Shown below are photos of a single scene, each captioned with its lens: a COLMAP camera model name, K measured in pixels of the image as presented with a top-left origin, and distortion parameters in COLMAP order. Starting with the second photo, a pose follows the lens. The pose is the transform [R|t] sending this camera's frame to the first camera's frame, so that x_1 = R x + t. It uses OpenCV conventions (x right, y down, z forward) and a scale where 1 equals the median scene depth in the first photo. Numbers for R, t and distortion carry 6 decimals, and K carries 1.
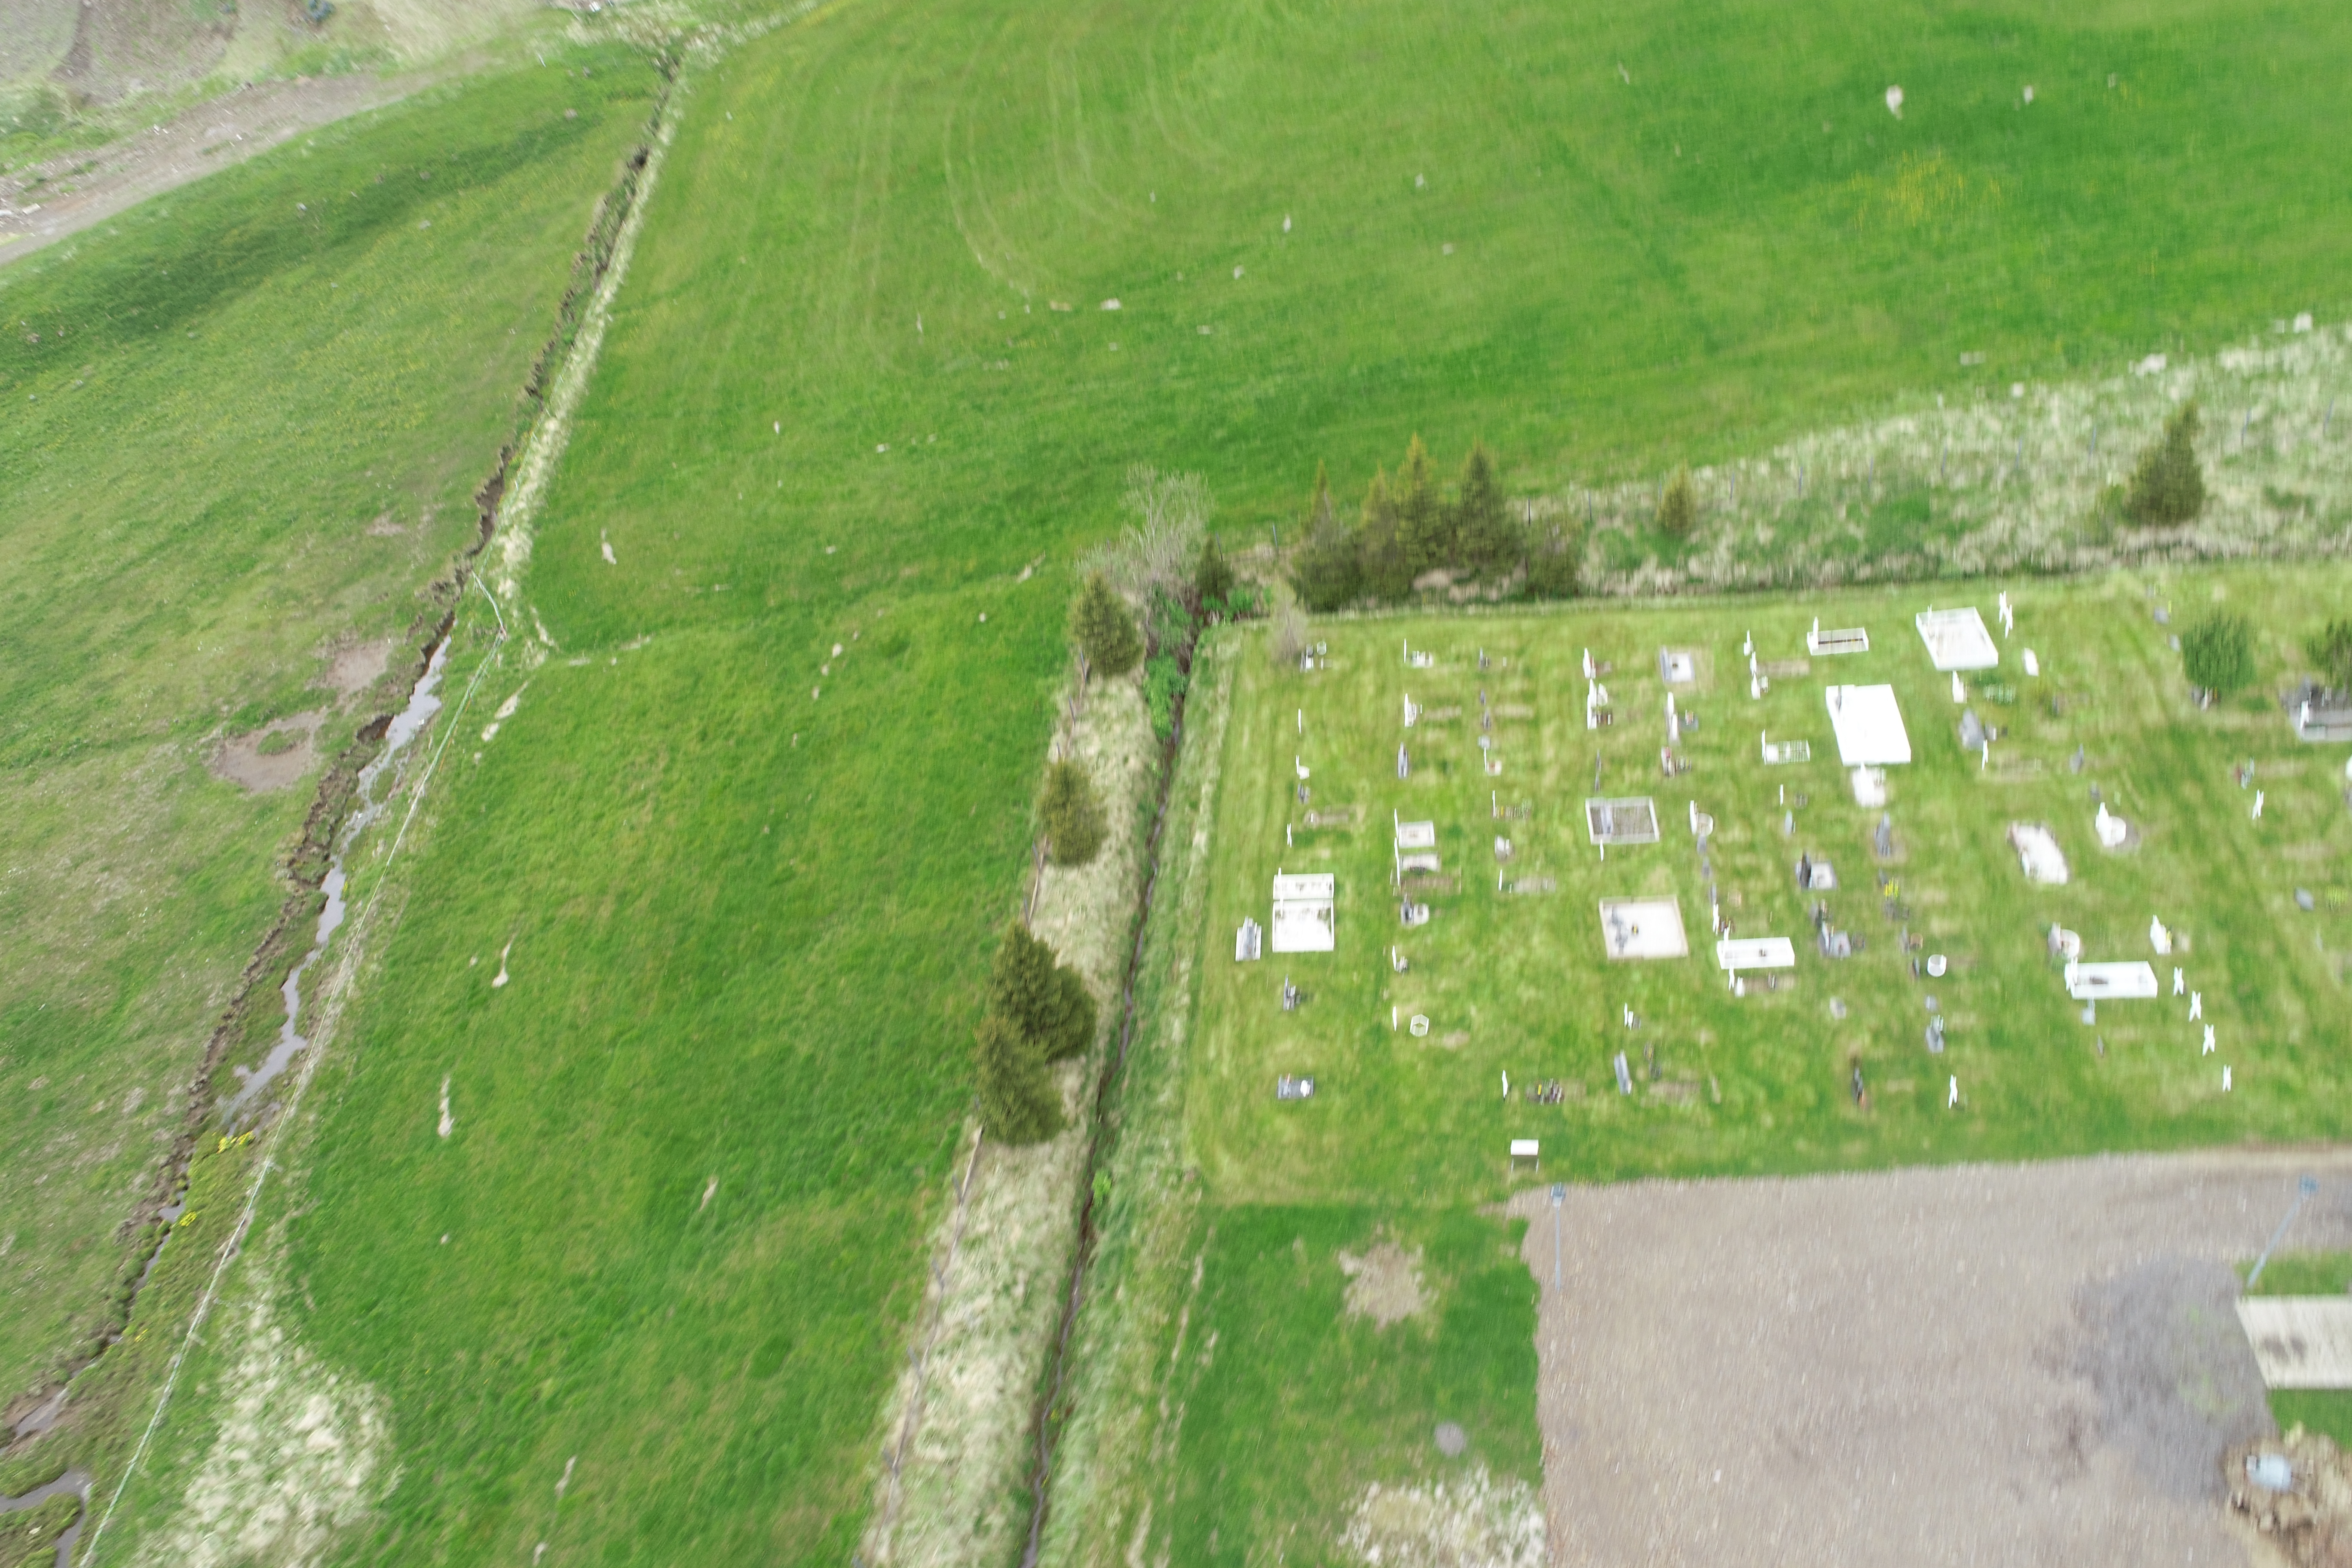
lens RADIAL K [[1569.0, 0, 1174.0], [0, 1569.0, 796.5], [0, 0, 1]] dist [0.001457, 0.000139]
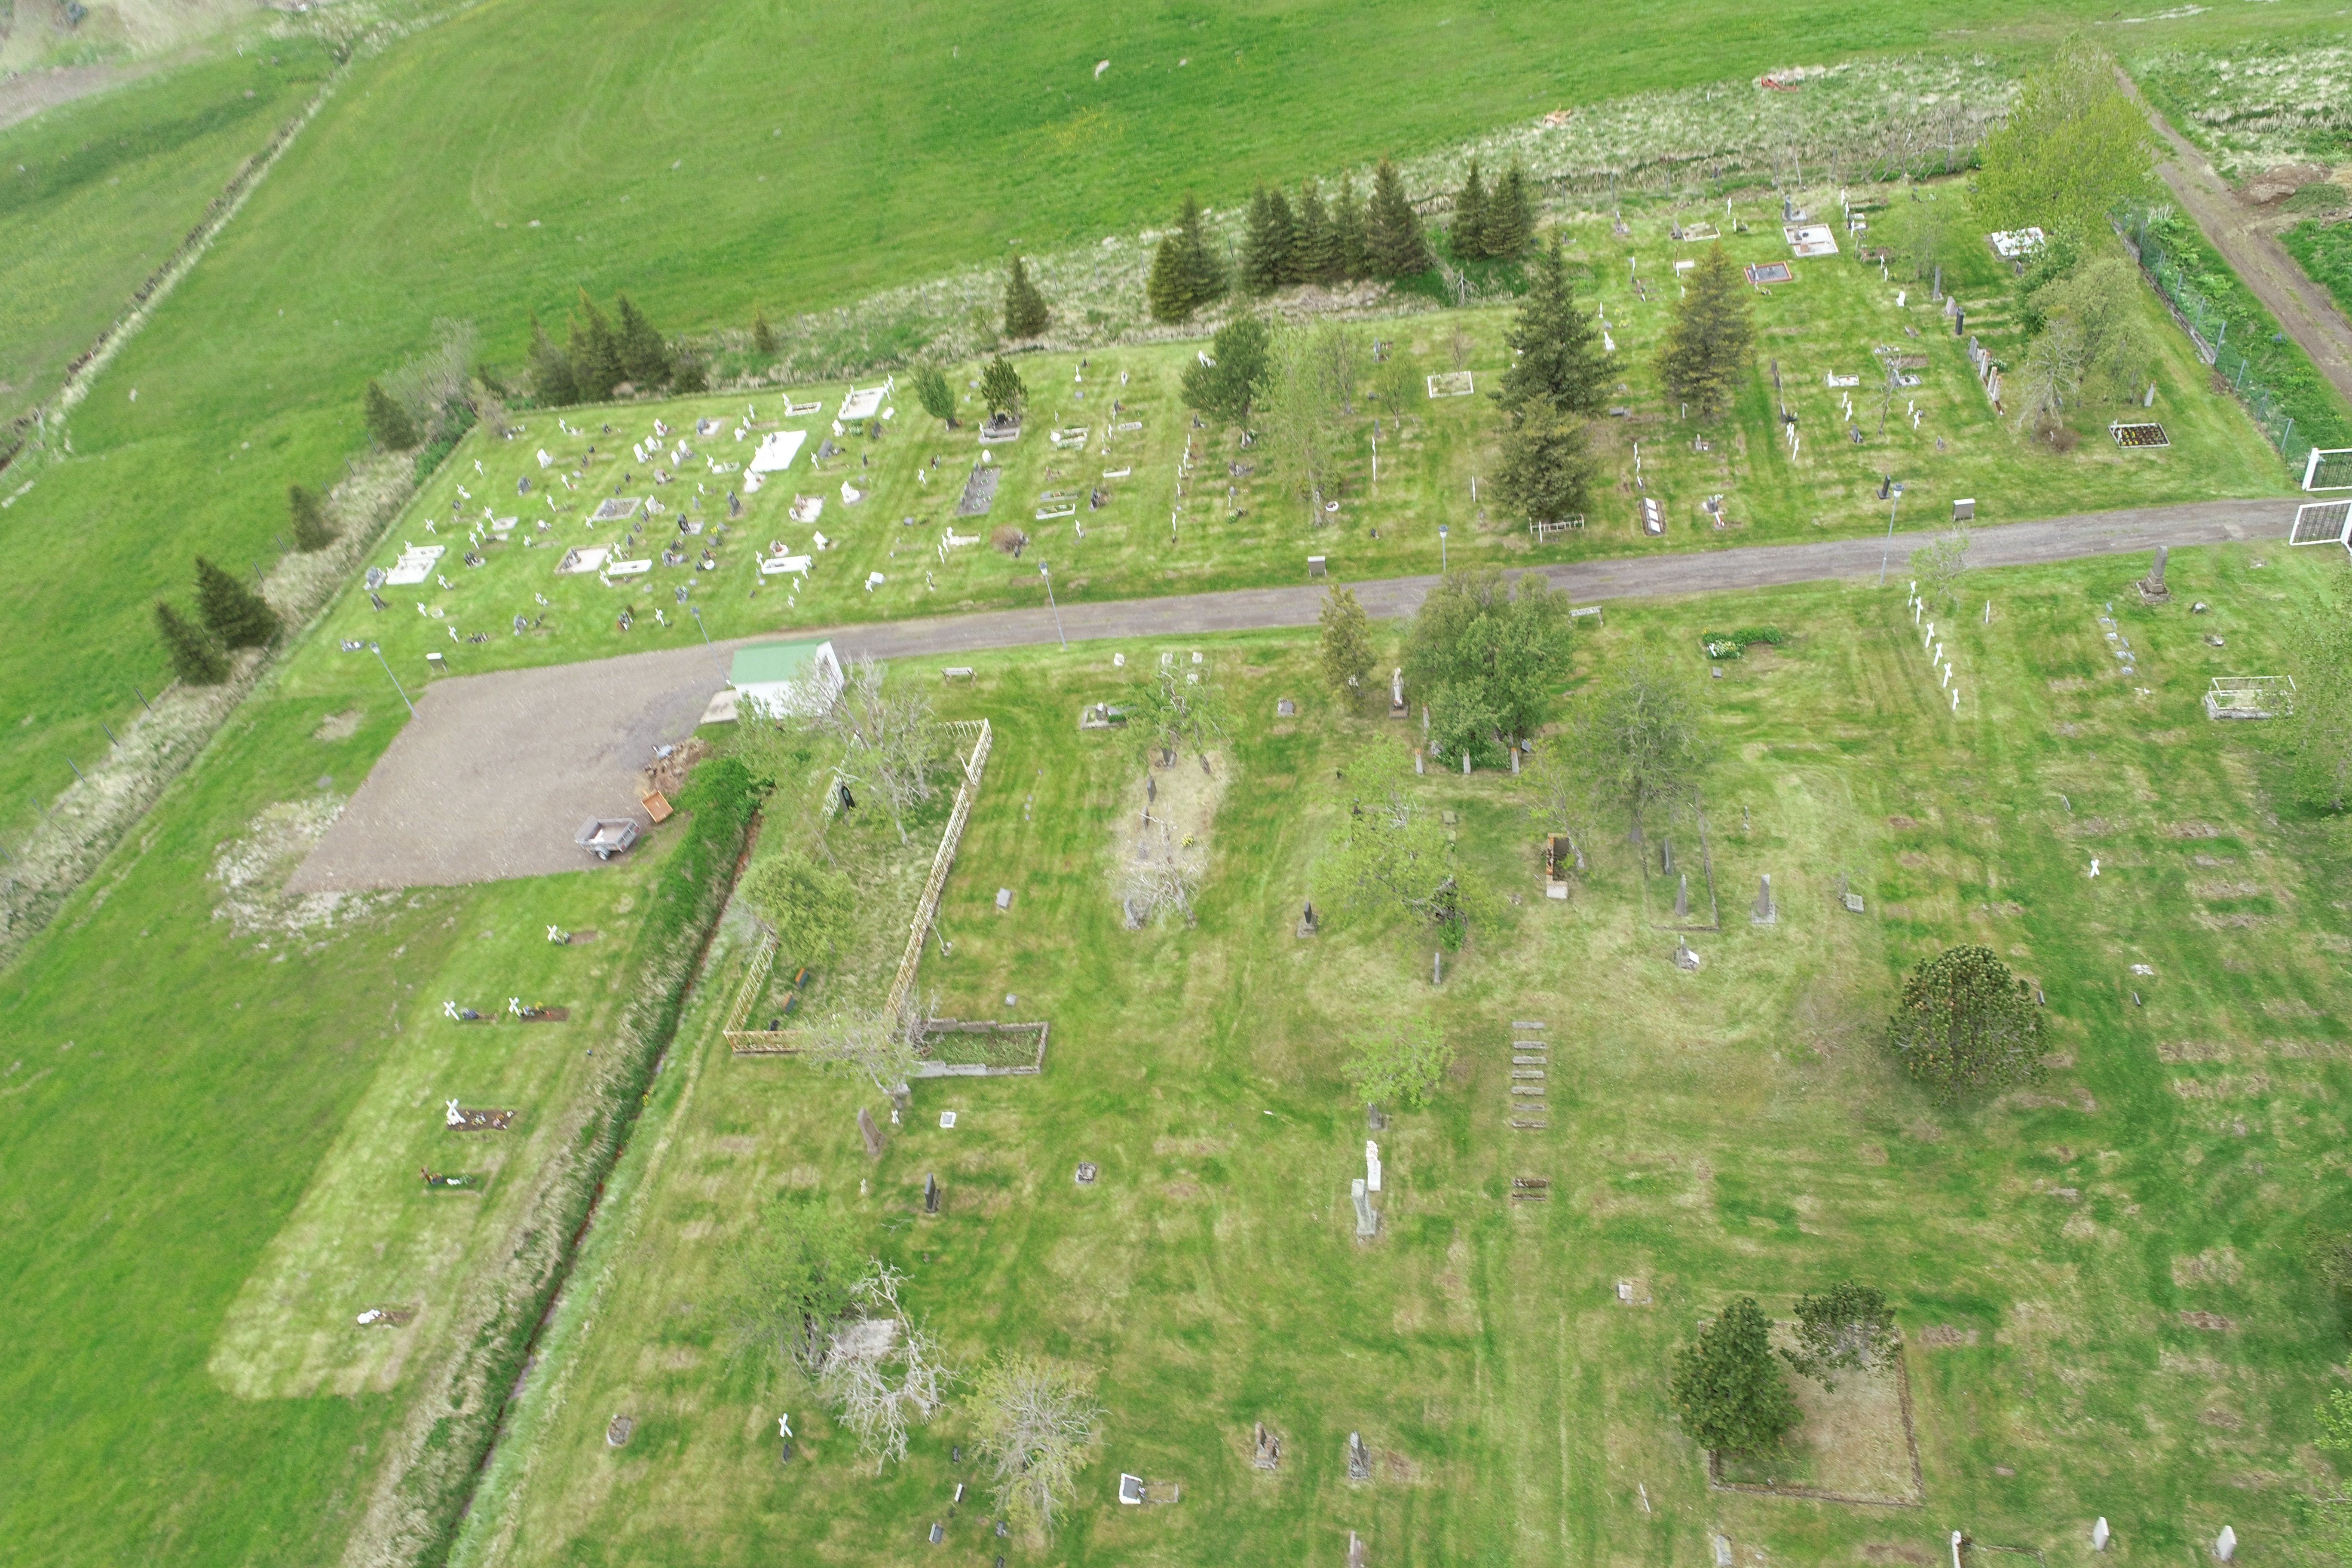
lens RADIAL K [[1569.0, 0, 1174.8], [0, 1569.0, 796.5], [0, 0, 1]] dist [0.001457, 0.000139]
pose [[0.999949, -0.008591, -0.005288, 0.957686], [0.008618, 0.999949, 0.005227, 0.341086], [0.005243, -0.005272, 0.999972, -0.686834]]
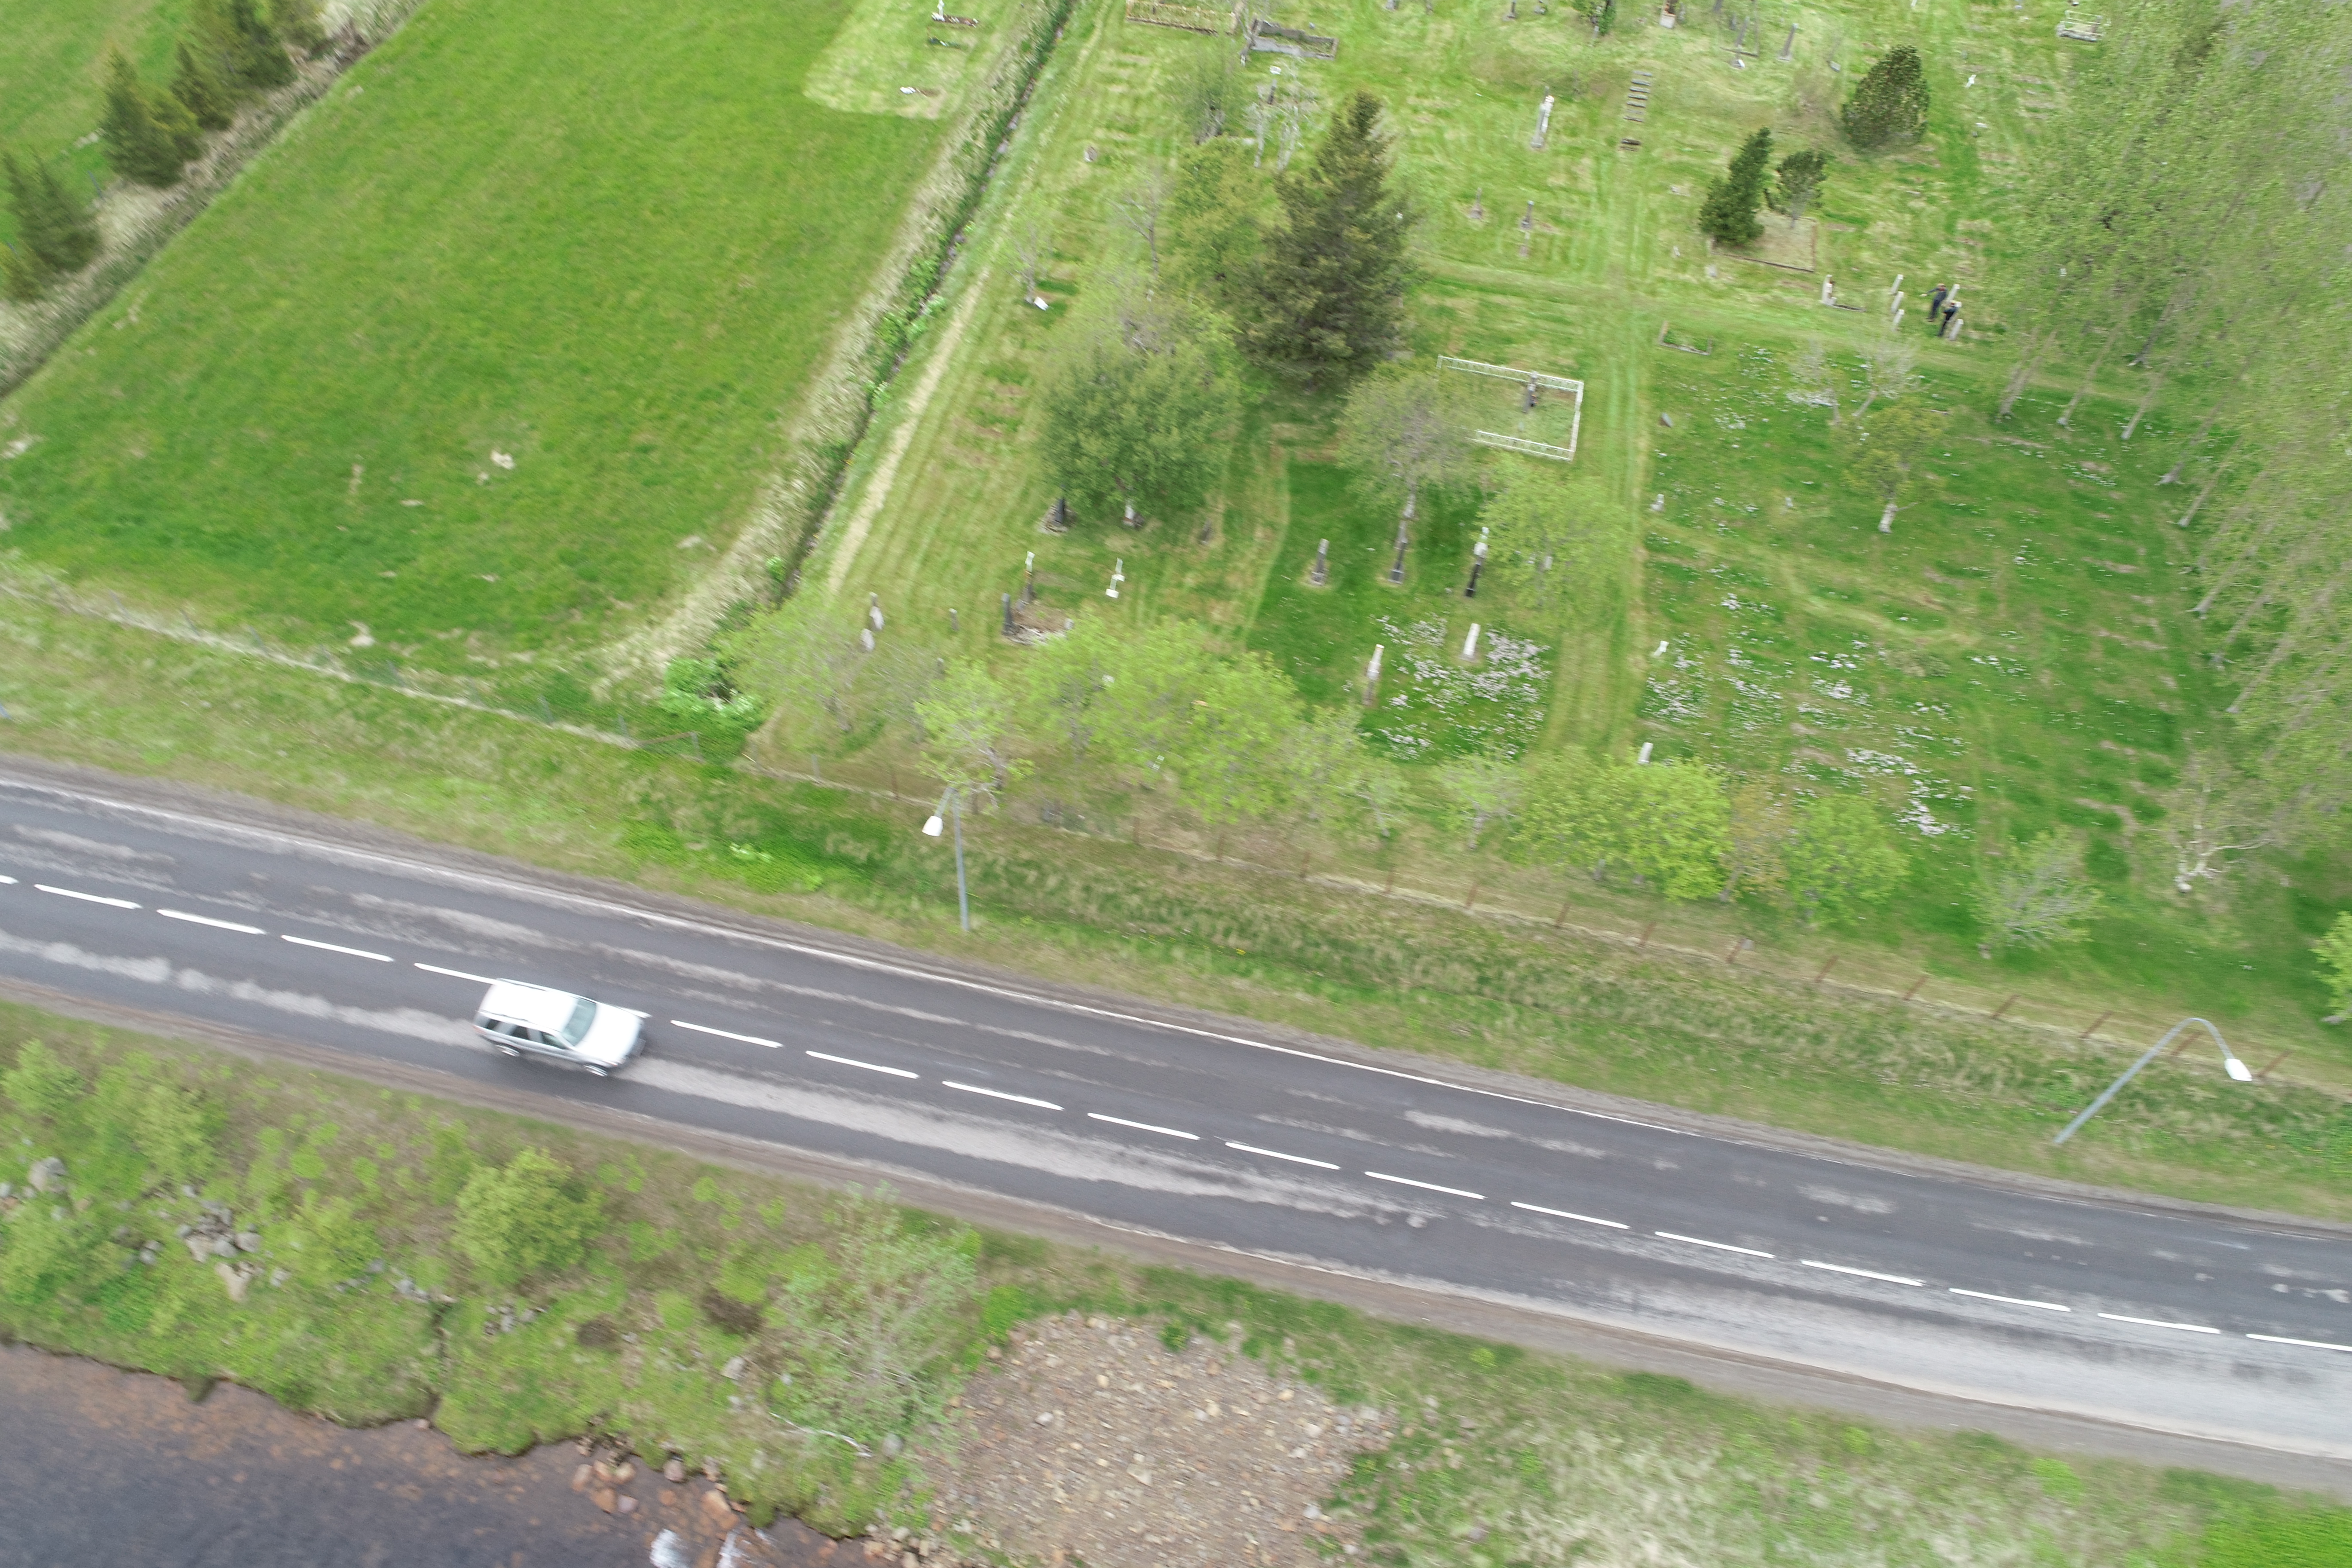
lens RADIAL K [[1569.0, 0, 1173.1], [0, 1569.0, 787.7], [0, 0, 1]] dist [0.001457, 0.000139]
pose [[0.973235, 0.191413, 0.127178, 0.629403], [-0.211775, 0.961909, 0.172864, 1.025656], [-0.089245, -0.195170, 0.976700, -1.414345]]
